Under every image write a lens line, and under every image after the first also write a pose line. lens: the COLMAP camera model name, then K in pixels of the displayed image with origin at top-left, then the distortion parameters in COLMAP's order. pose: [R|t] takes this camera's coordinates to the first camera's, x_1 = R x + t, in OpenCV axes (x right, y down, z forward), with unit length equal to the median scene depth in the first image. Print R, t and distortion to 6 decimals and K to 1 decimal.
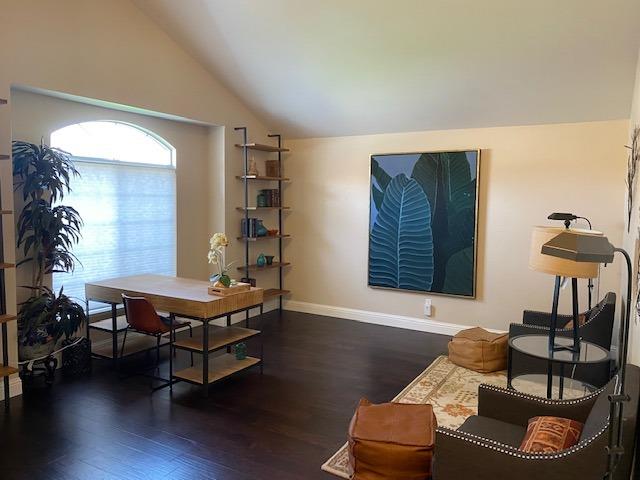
lens RADIAL K [[482.3, 0, 321.7], [0, 482.3, 239.8], [0, 0, 1]] dist [-0.009365, -0.004829]
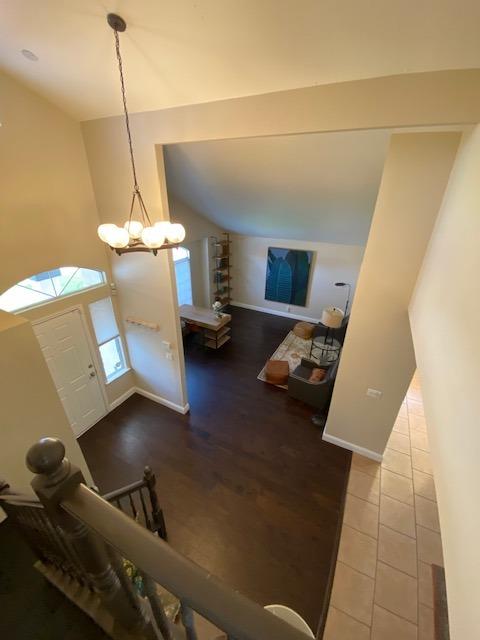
lens RADIAL K [[258.1, 0, 237.0], [0, 258.1, 319.8], [0, 0, 1]] dist [0.020433, -0.023565]
pose [[0.999326, -0.012695, 0.034440, -0.103055], [-0.000672, 0.931799, 0.362975, -0.311189], [-0.036699, -0.362753, 0.931162, -0.319316]]
